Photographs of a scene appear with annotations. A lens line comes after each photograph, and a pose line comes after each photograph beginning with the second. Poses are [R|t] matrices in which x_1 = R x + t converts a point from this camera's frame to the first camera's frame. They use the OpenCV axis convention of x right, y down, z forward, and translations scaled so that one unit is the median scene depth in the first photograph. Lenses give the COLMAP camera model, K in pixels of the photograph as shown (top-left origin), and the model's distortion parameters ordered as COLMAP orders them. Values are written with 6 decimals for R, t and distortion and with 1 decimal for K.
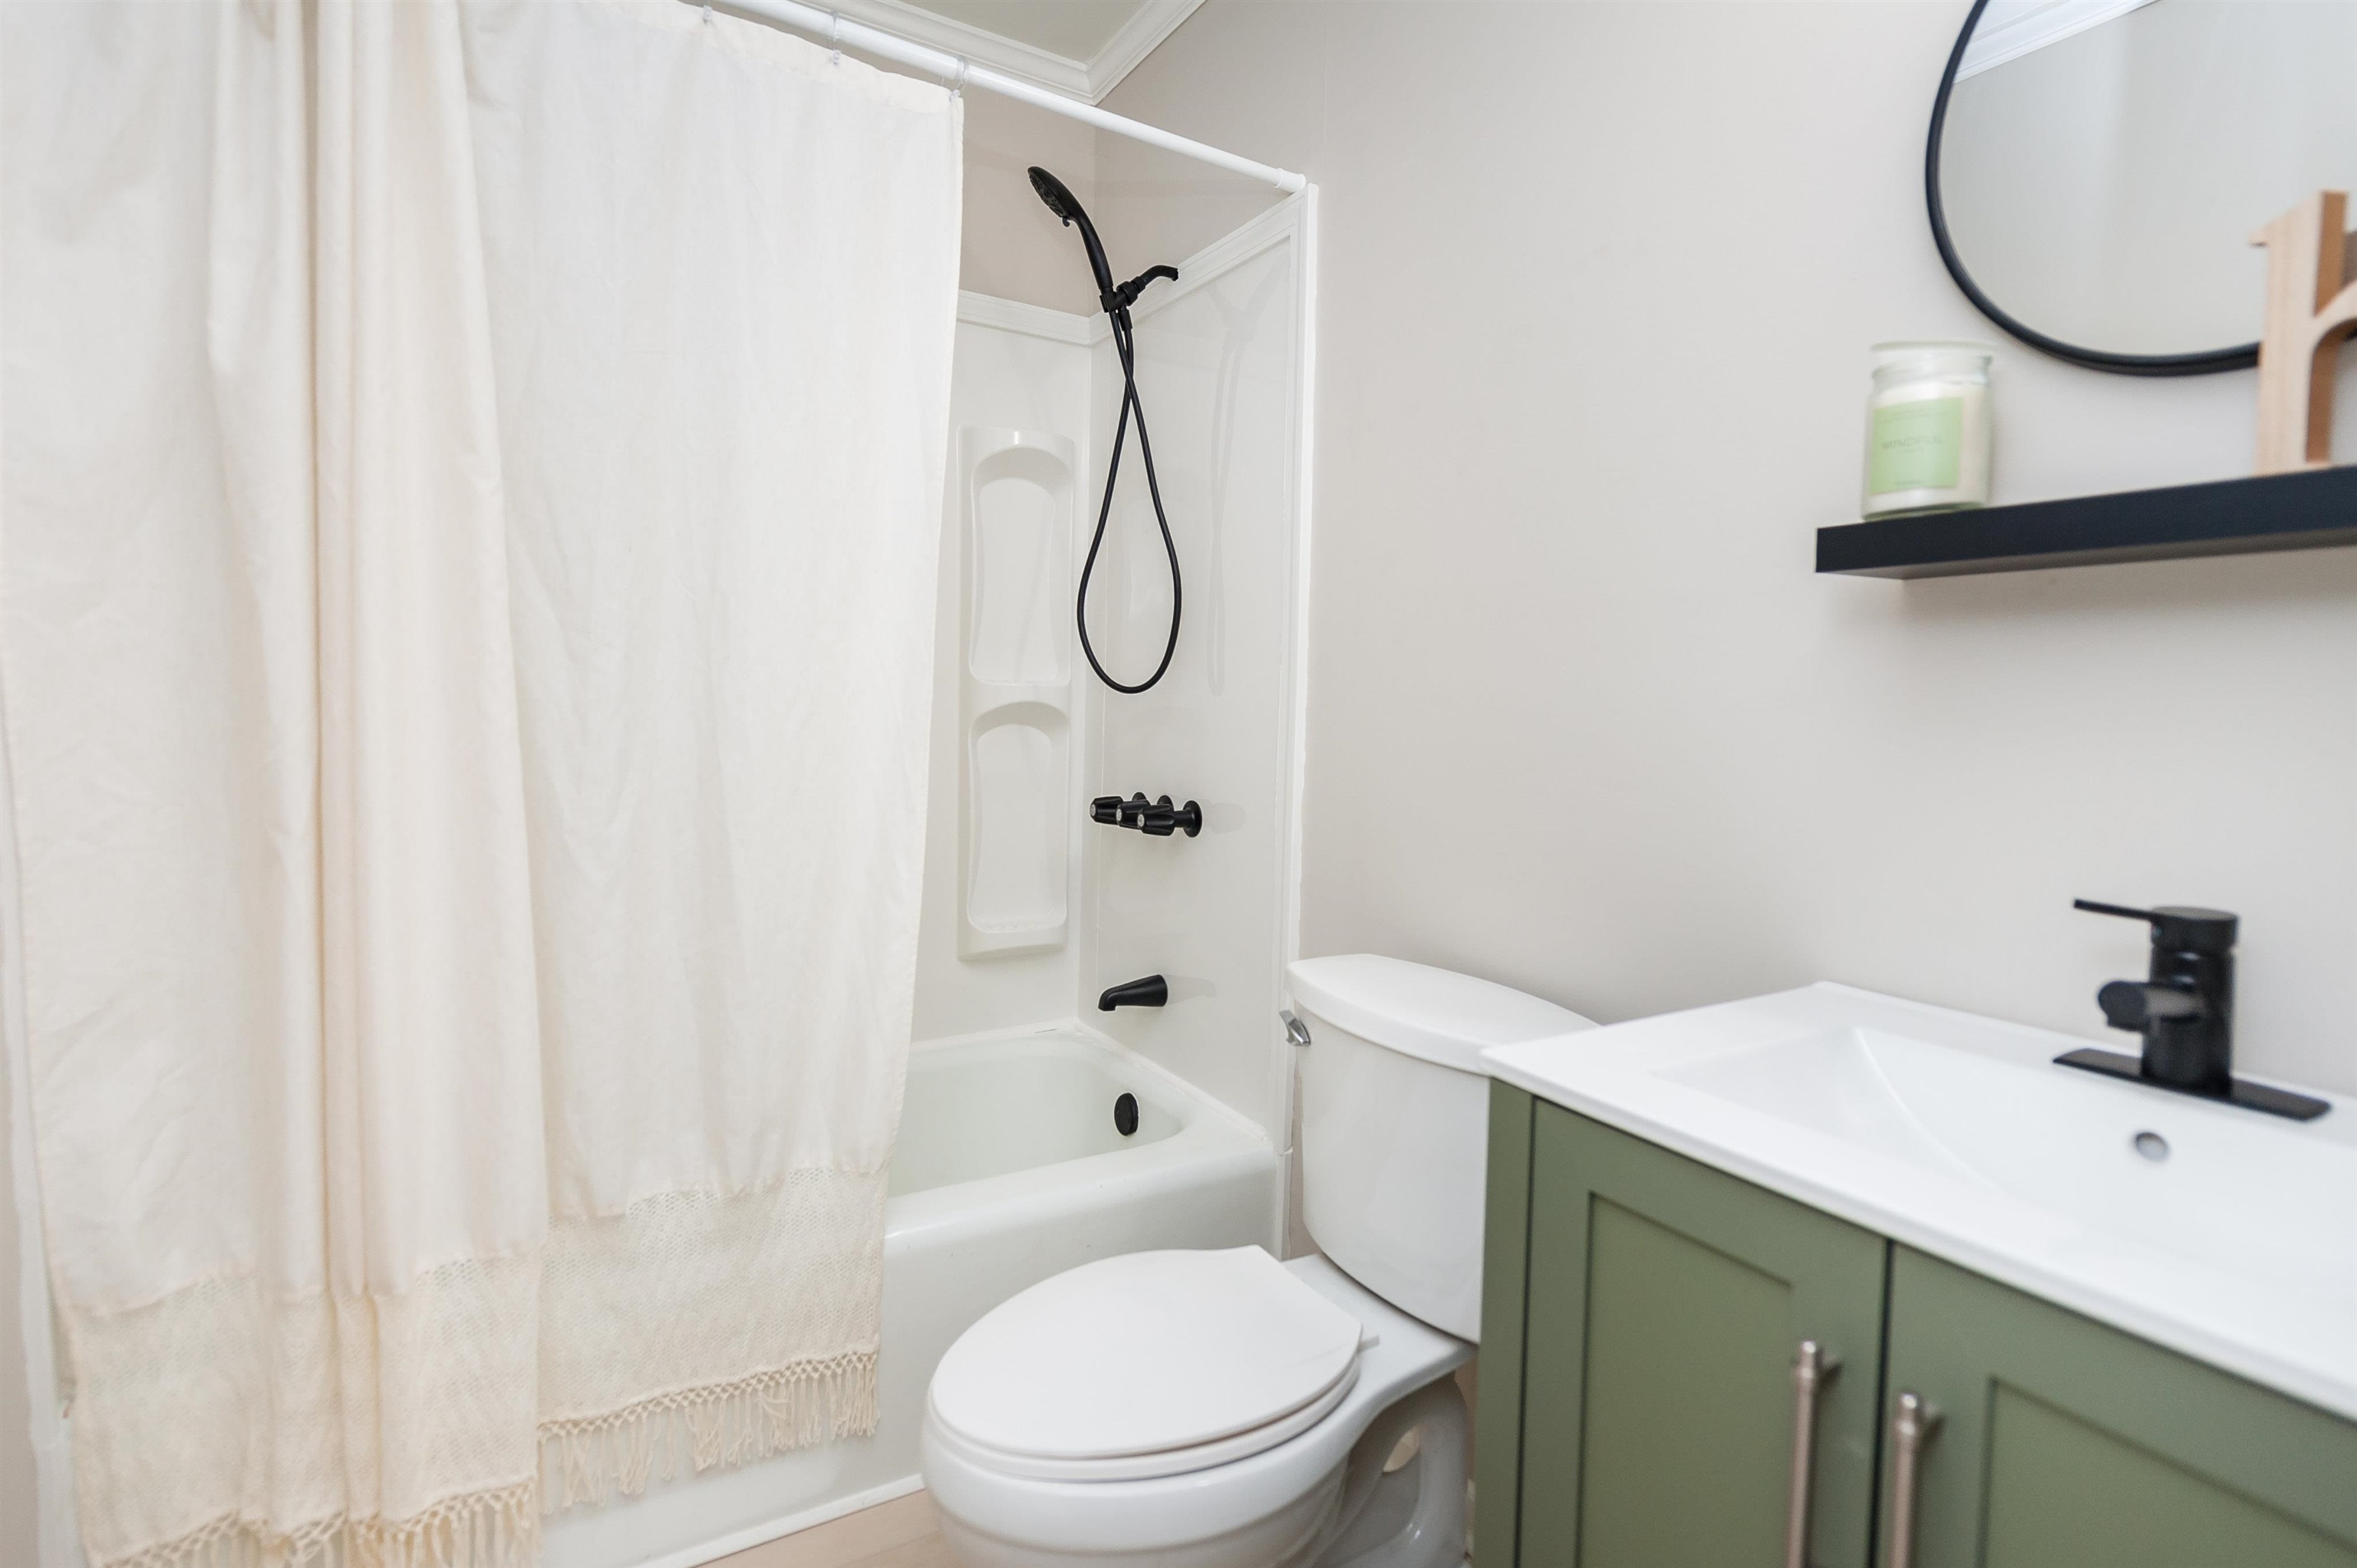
lens RADIAL K [[1148.0, 0, 1185.4], [0, 1148.0, 780.1], [0, 0, 1]] dist [-0.000260, -0.000328]
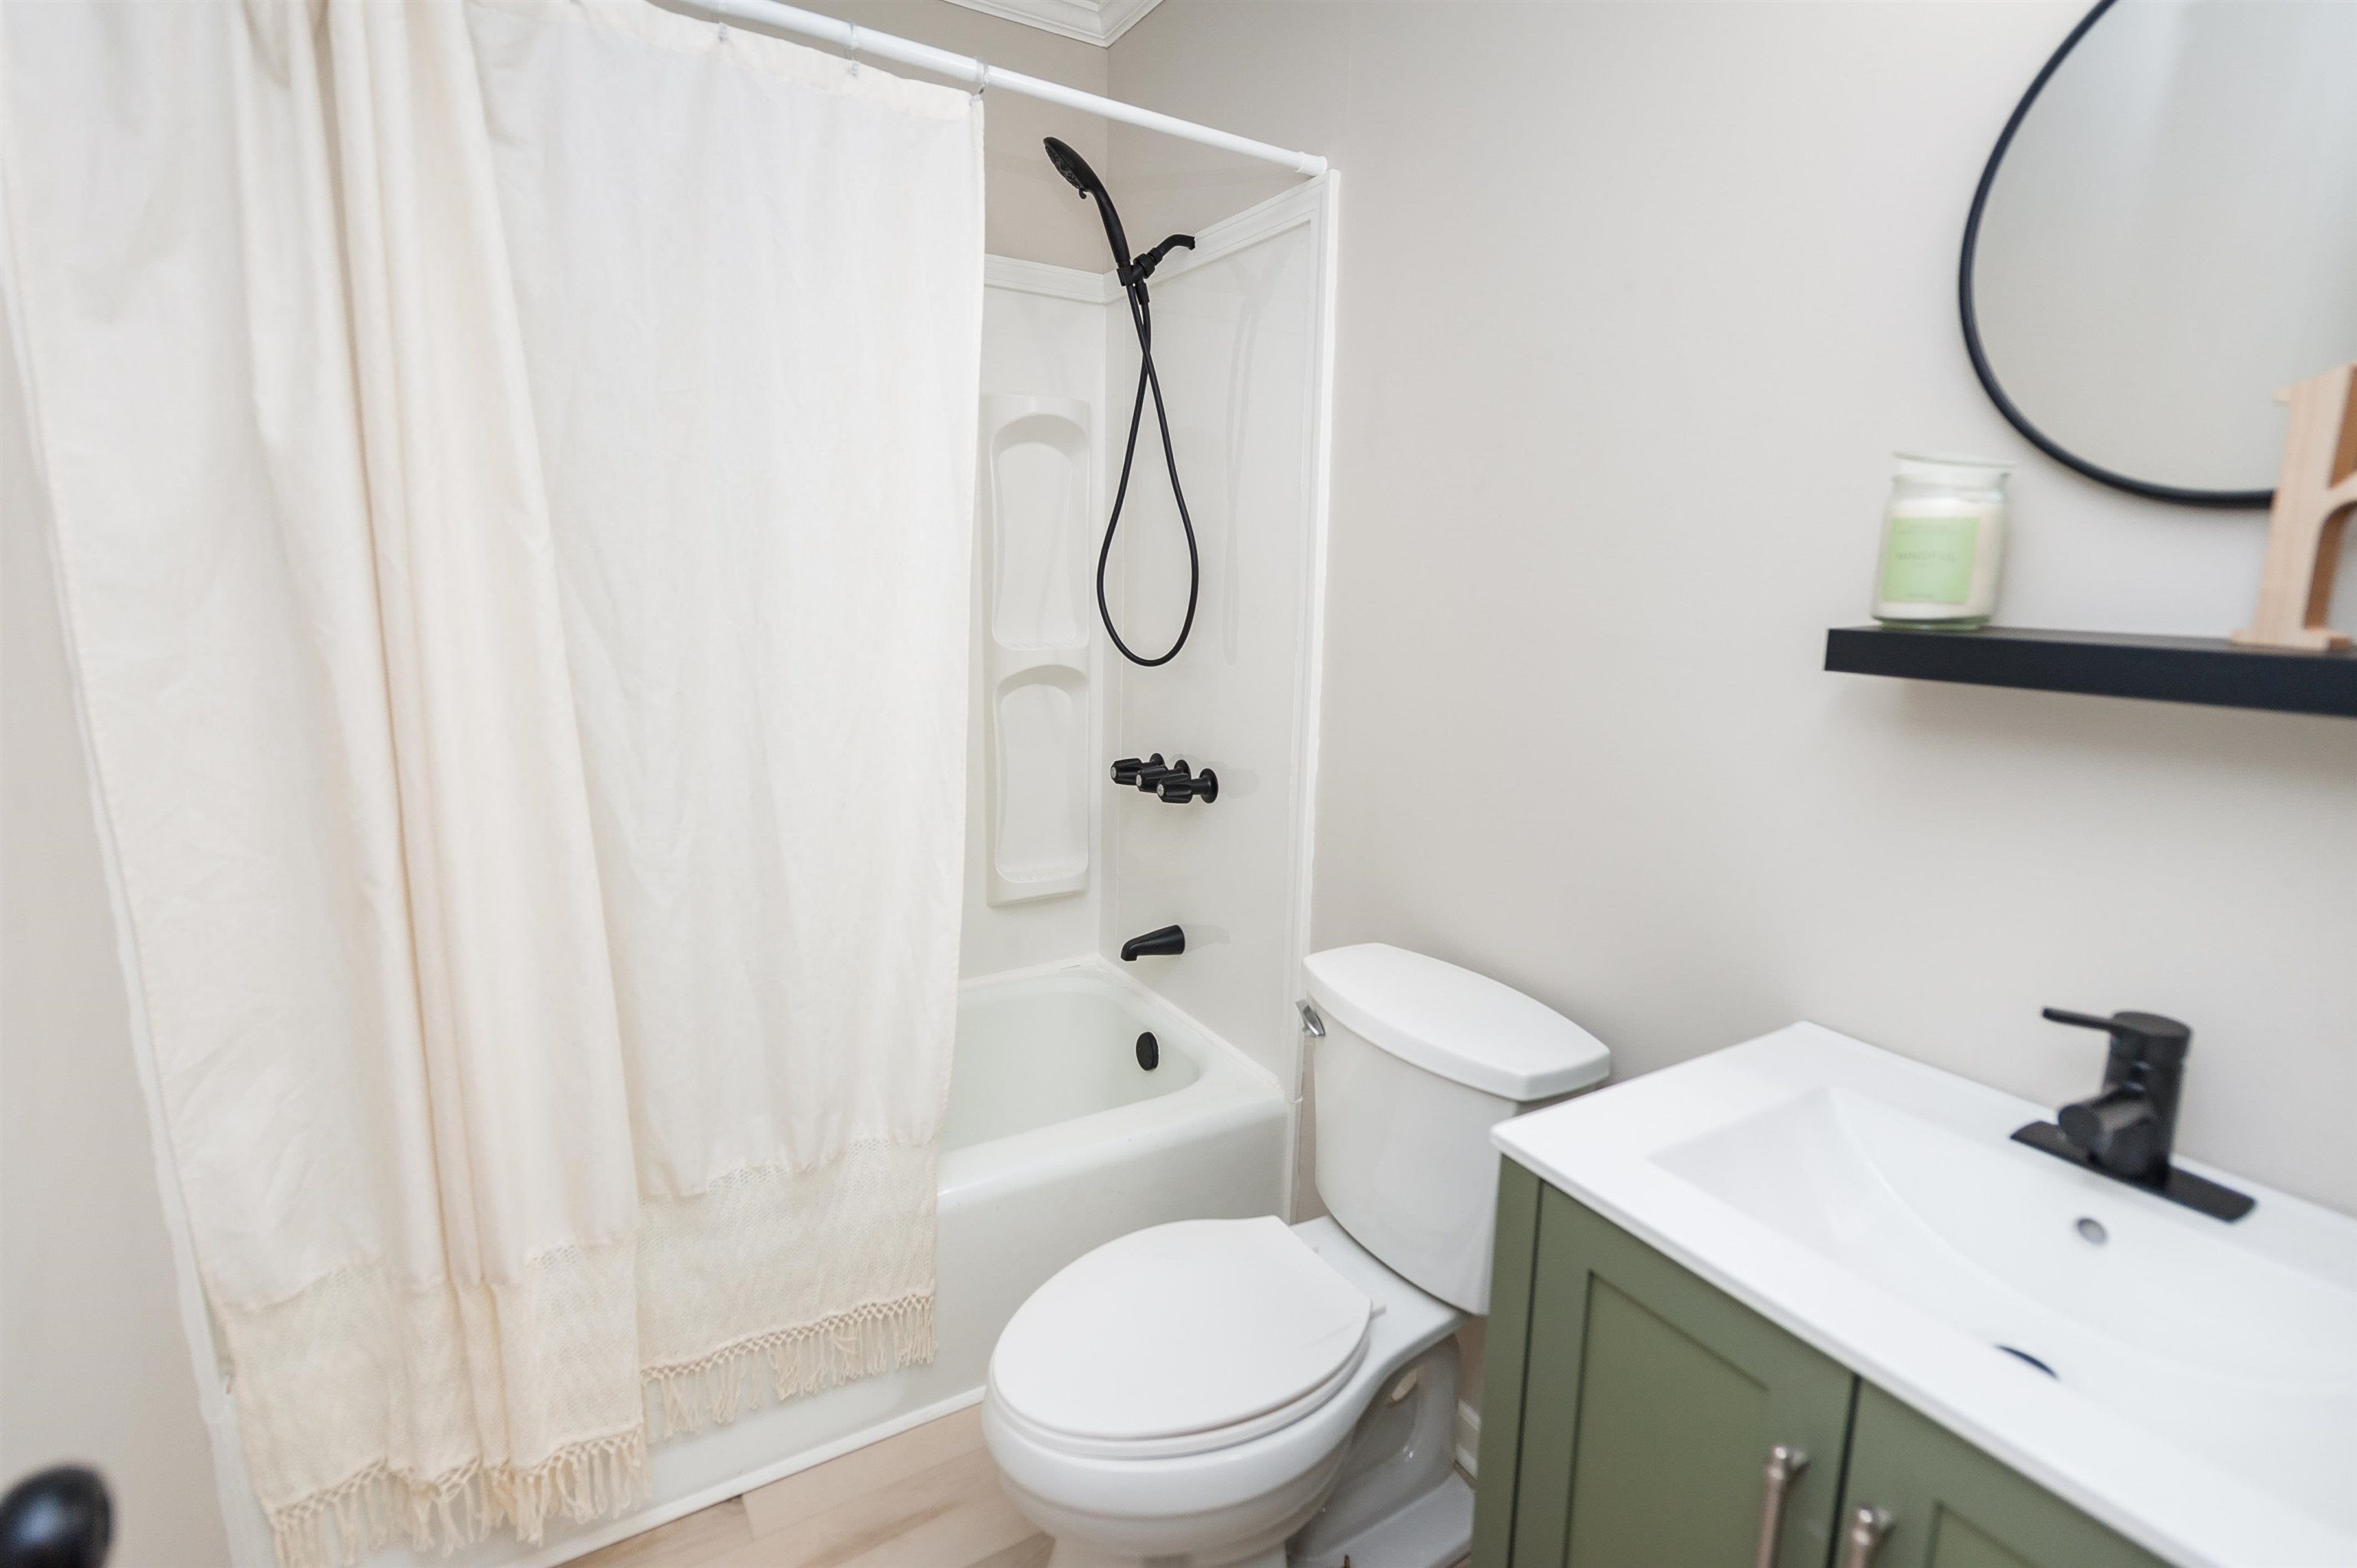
lens RADIAL K [[1099.0, 0, 1187.1], [0, 1099.0, 782.9], [0, 0, 1]] dist [0.001519, -0.000889]
pose [[0.999996, -0.001949, 0.002179, -0.027286], [0.001669, 0.992568, 0.121682, -0.156416], [-0.002400, -0.121678, 0.992567, -0.006933]]
